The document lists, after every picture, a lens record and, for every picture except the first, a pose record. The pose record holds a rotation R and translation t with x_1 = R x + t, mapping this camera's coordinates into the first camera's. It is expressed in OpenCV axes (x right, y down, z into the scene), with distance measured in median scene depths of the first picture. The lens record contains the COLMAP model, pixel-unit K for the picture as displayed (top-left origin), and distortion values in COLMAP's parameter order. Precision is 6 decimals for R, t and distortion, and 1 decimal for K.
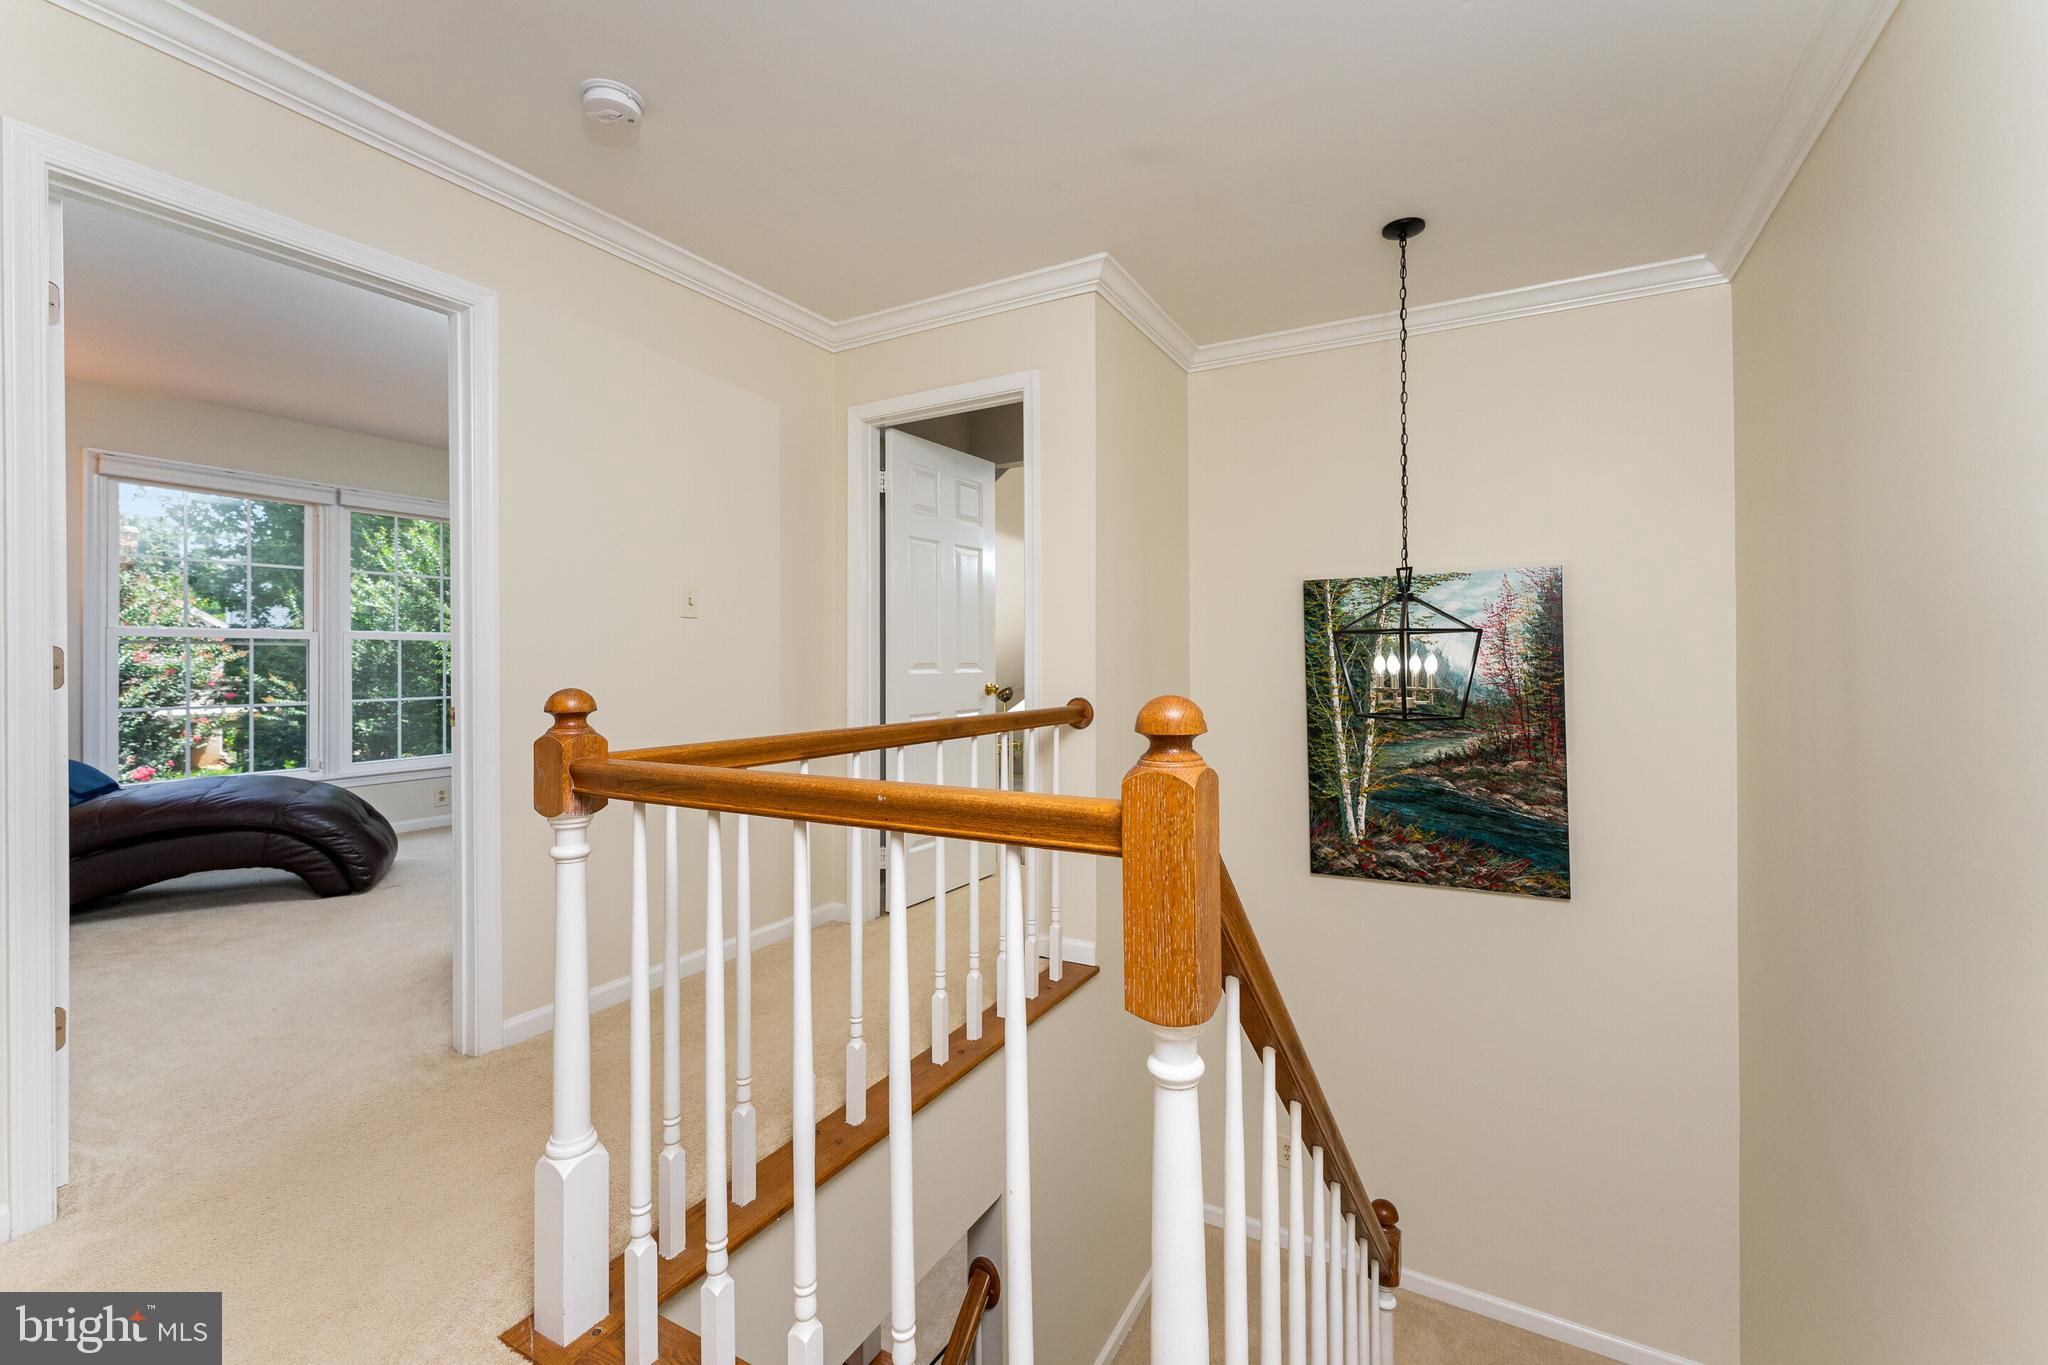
lens RADIAL K [[845.8, 0, 1031.0], [0, 845.8, 654.9], [0, 0, 1]] dist [-0.000021, -0.000048]
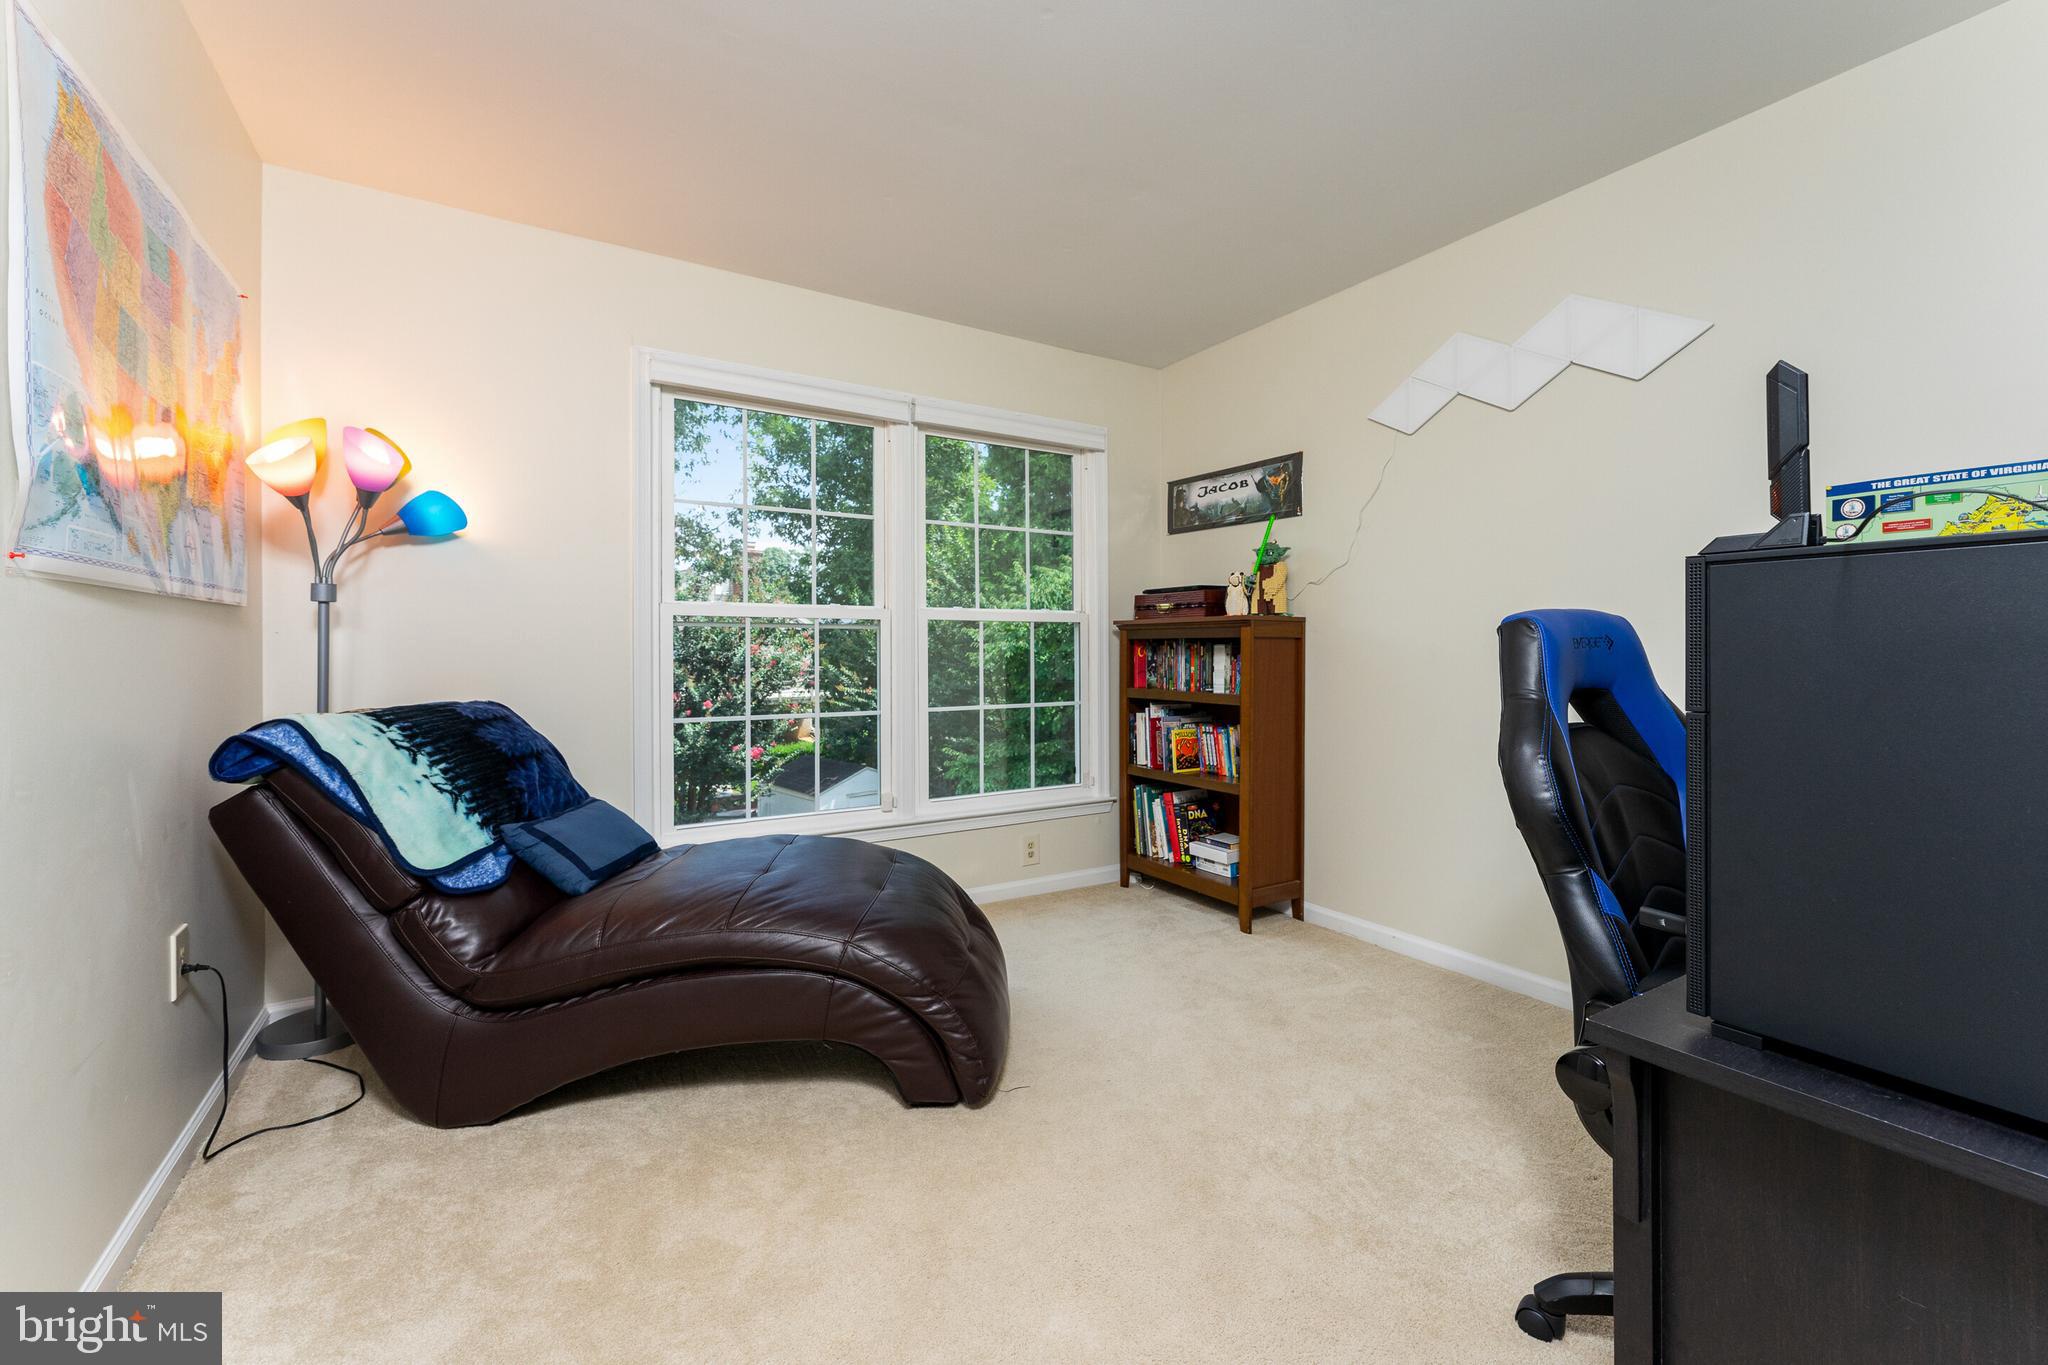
lens RADIAL K [[845.8, 0, 1031.0], [0, 845.8, 654.9], [0, 0, 1]] dist [-0.000021, -0.000048]
pose [[0.871590, 0.002316, -0.490229, -0.169340], [0.001831, 0.999966, 0.007981, 0.001919], [0.490232, -0.007854, 0.871557, 0.190324]]
